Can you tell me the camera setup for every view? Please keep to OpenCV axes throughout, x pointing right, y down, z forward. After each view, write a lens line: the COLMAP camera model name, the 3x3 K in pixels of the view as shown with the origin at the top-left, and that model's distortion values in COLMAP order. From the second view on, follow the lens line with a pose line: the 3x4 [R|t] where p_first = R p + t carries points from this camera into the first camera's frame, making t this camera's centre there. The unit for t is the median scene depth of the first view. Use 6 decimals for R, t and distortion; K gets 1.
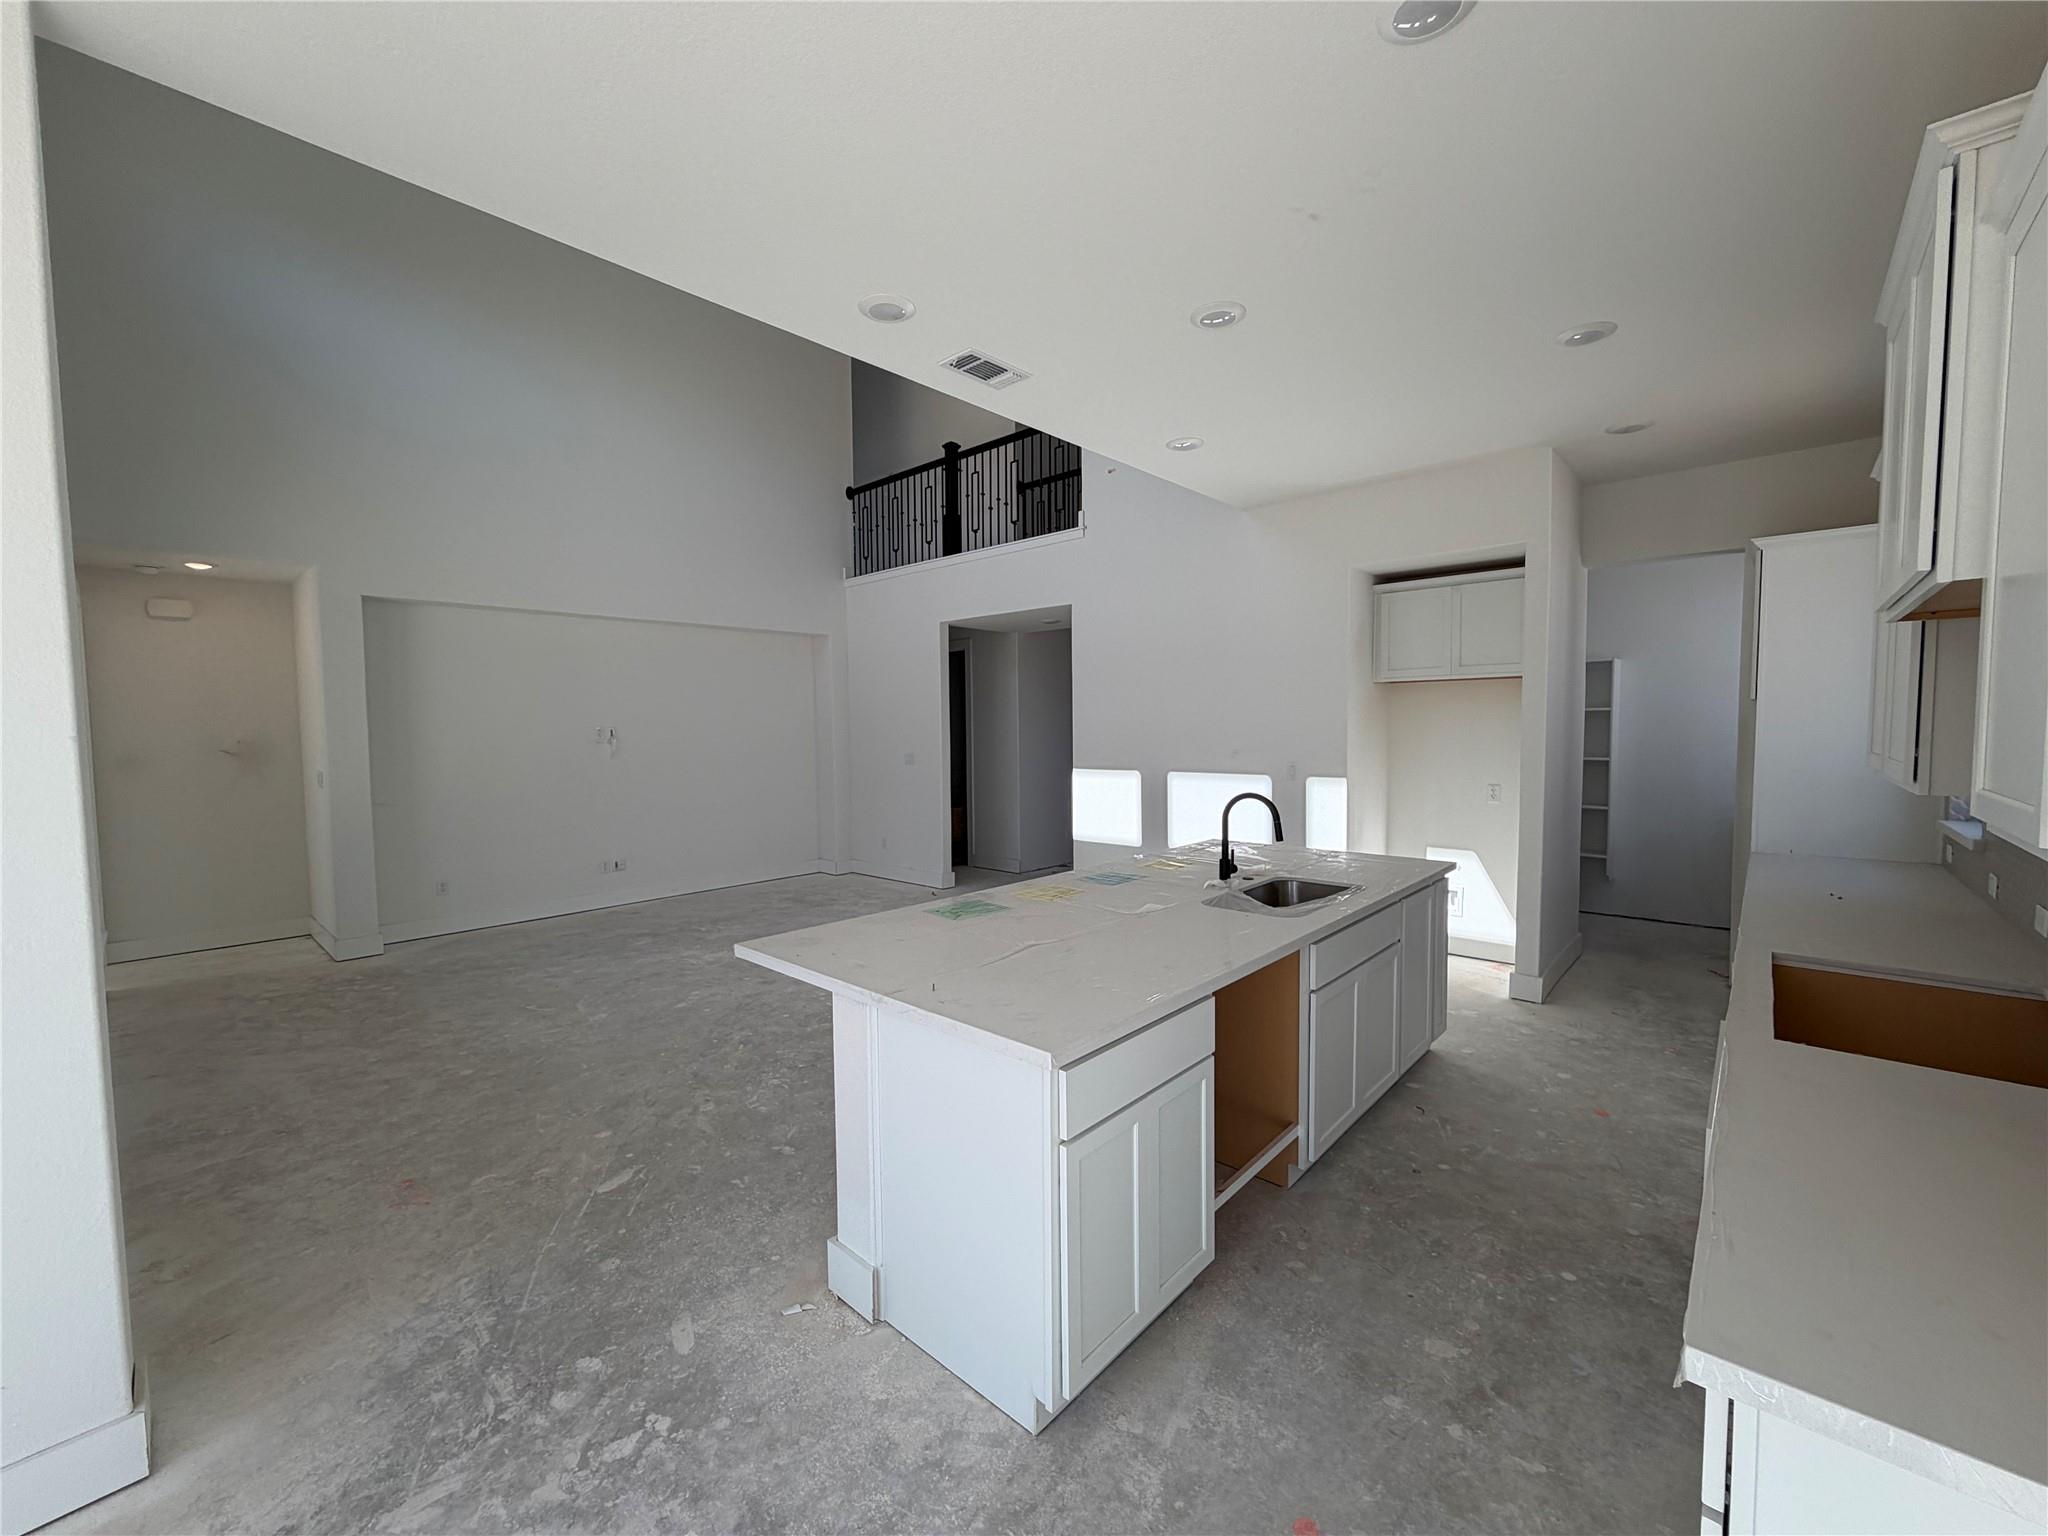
lens RADIAL K [[818.0, 0, 1021.2], [0, 818.0, 768.3], [0, 0, 1]] dist [0.000064, 0.000154]
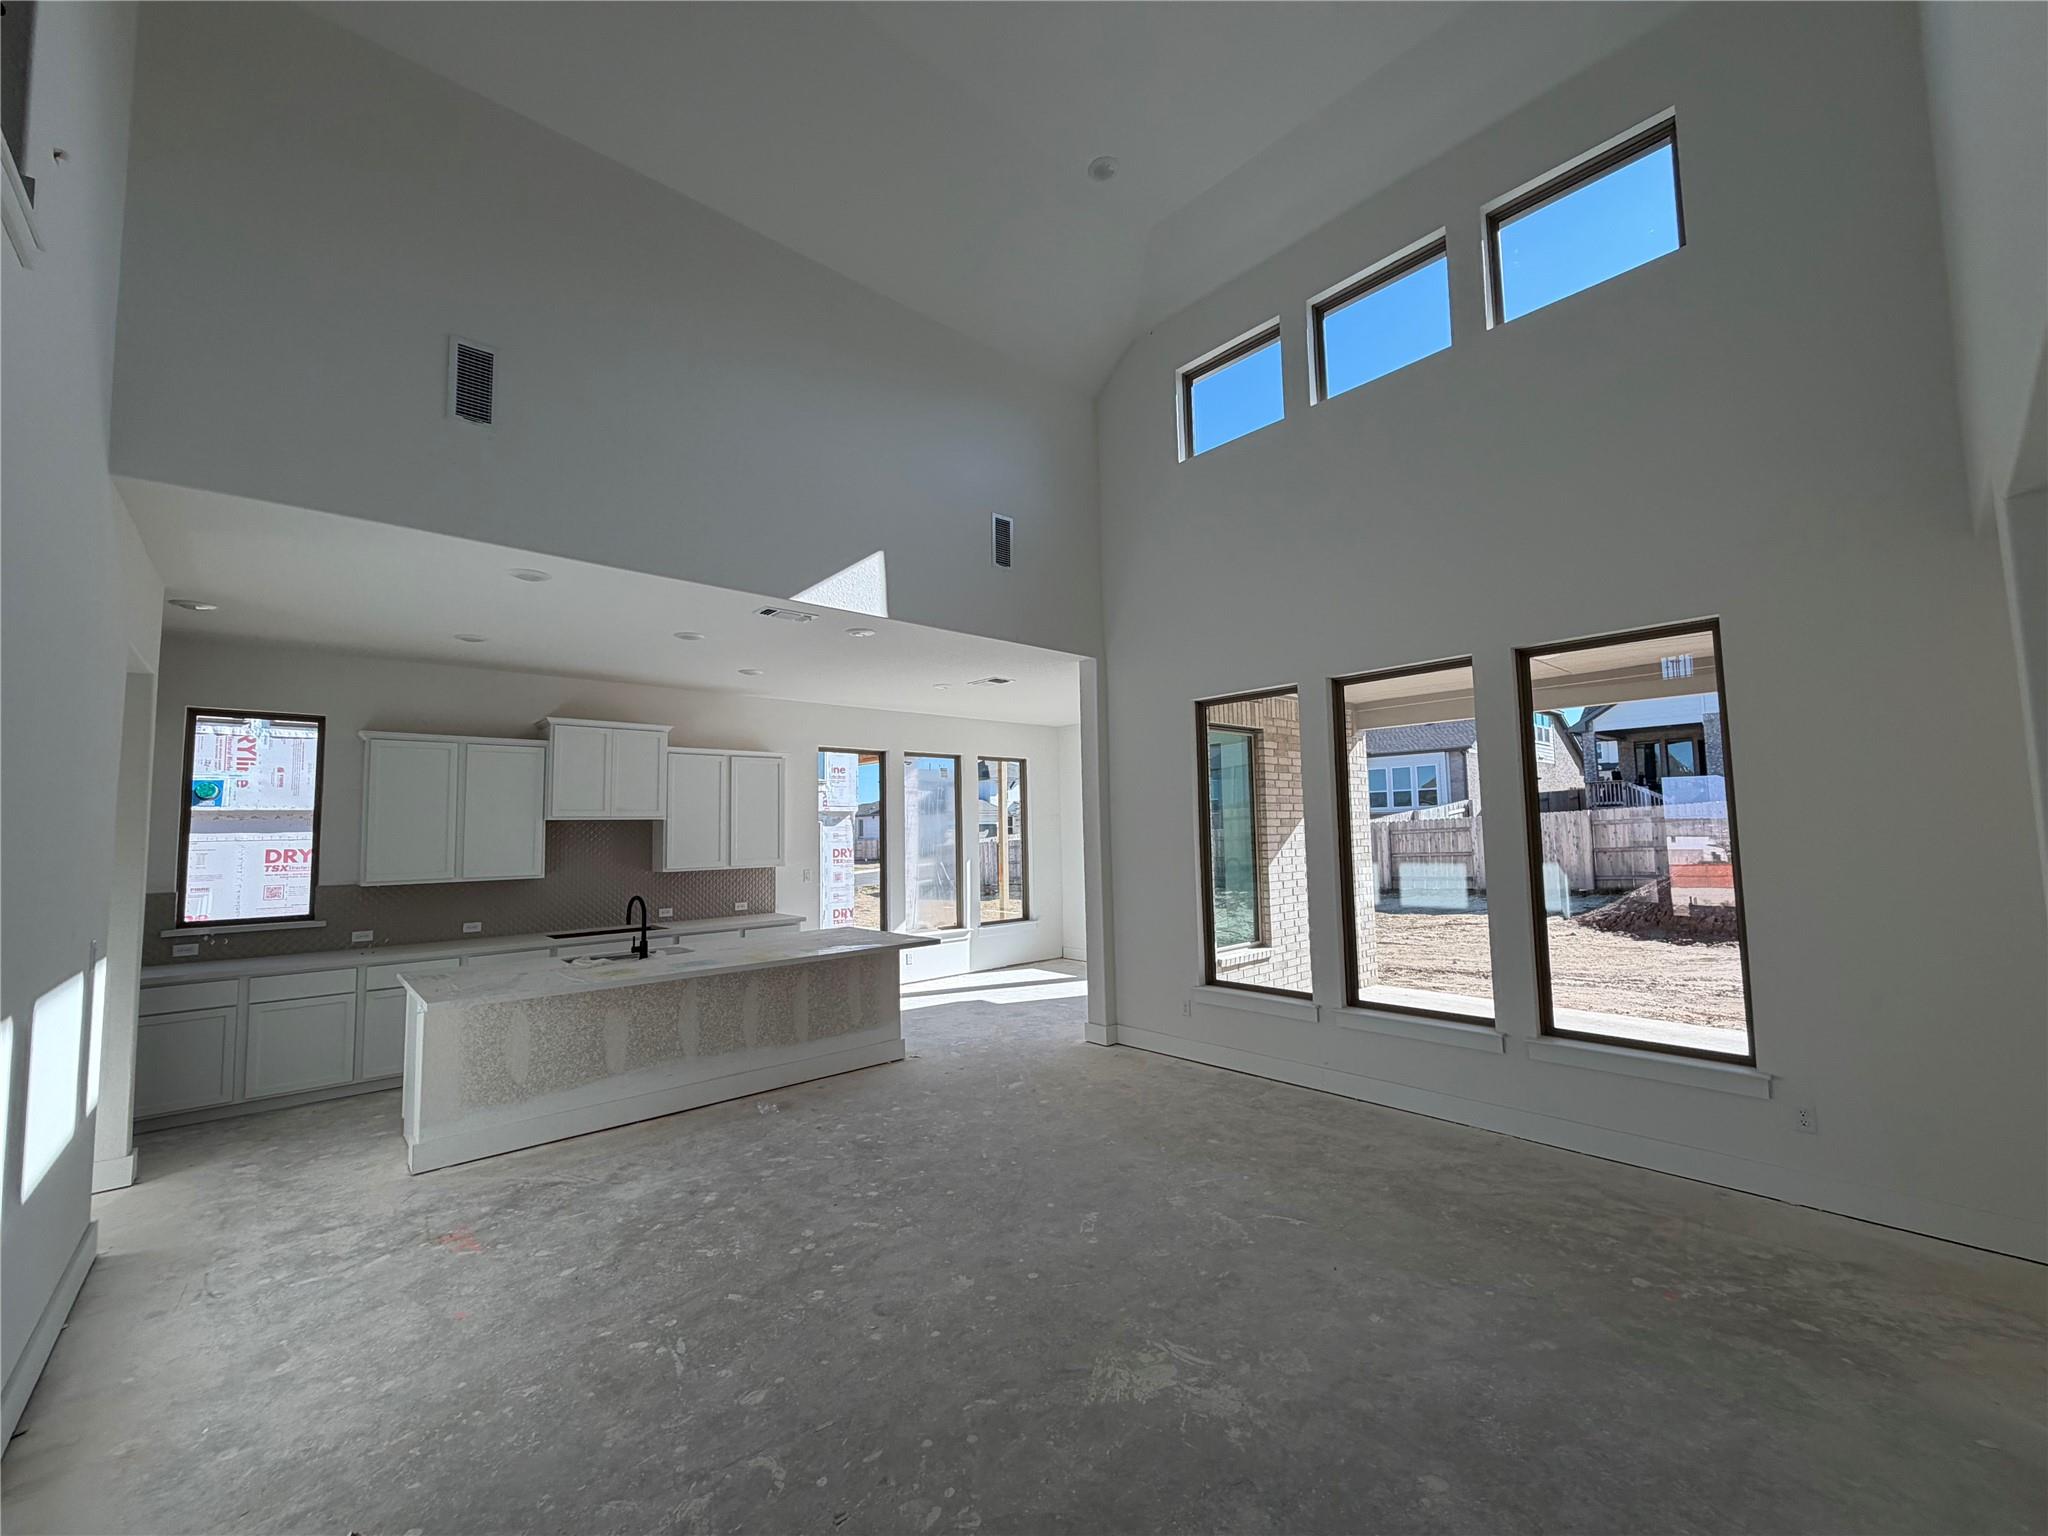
lens RADIAL K [[818.0, 0, 1019.4], [0, 818.0, 768.3], [0, 0, 1]] dist [0.000064, 0.000154]
pose [[-0.994465, 0.038007, 0.097949, -0.534428], [0.035713, 0.999048, -0.025070, -0.129847], [-0.098809, -0.021433, -0.994876, 2.153192]]
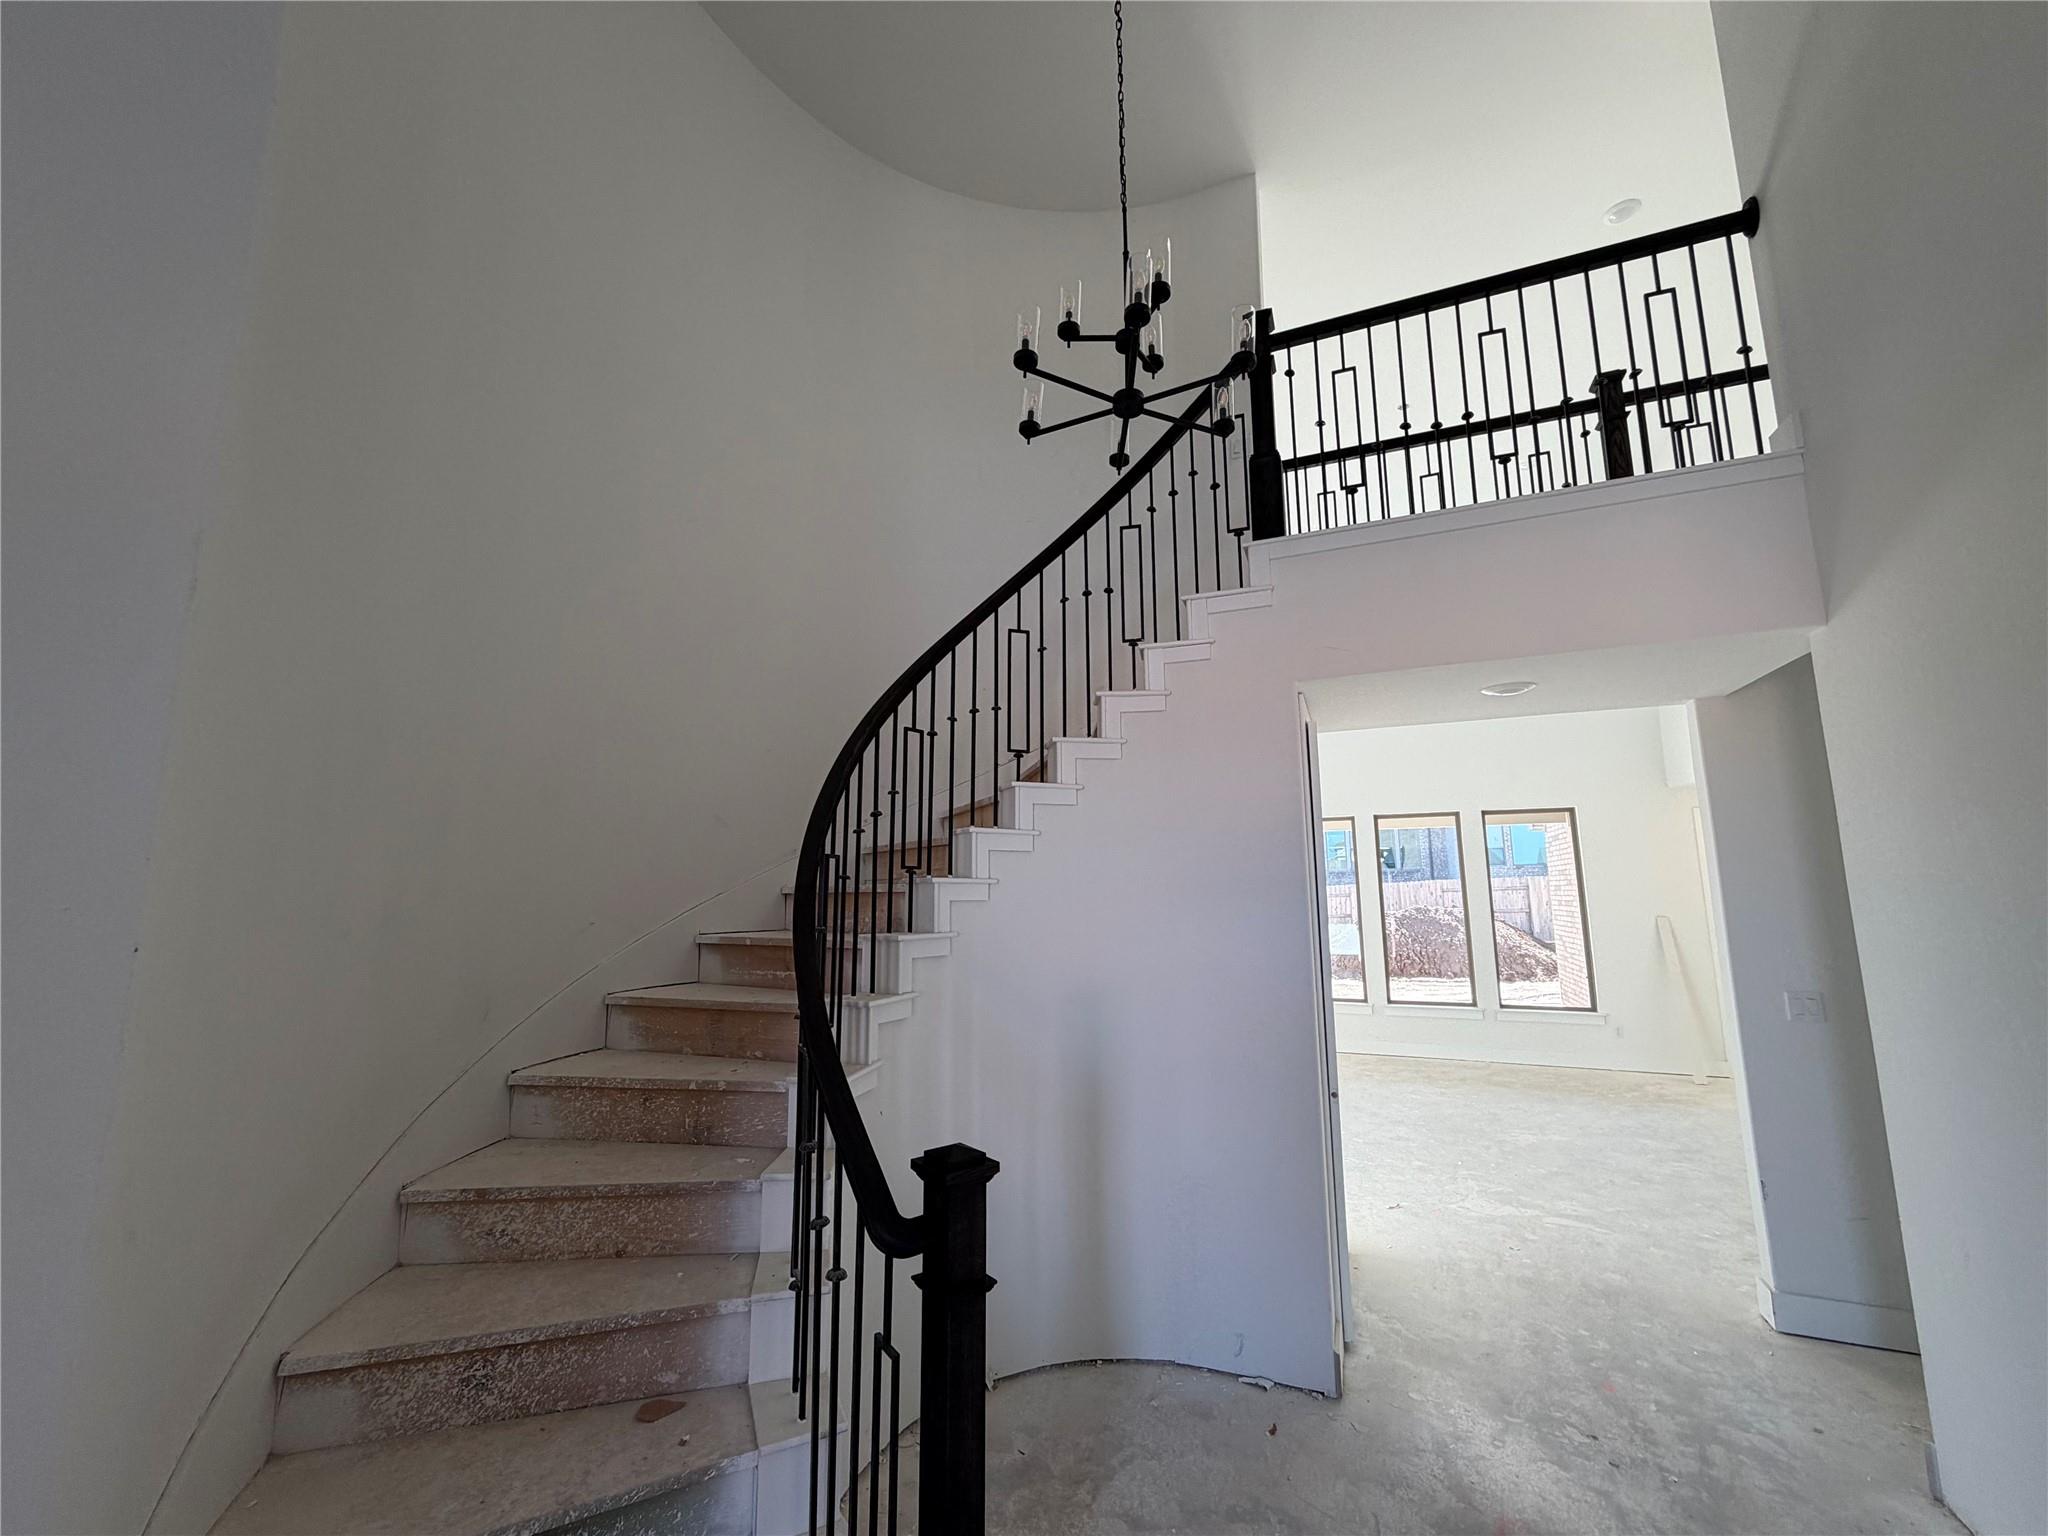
lens RADIAL K [[818.0, 0, 1028.0], [0, 818.0, 774.6], [0, 0, 1]] dist [0.000064, 0.000154]
pose [[-0.939524, -0.033720, -0.340820, 0.865356], [-0.002710, 0.995842, -0.091055, -0.194488], [0.342474, -0.084624, -0.935709, 2.660945]]
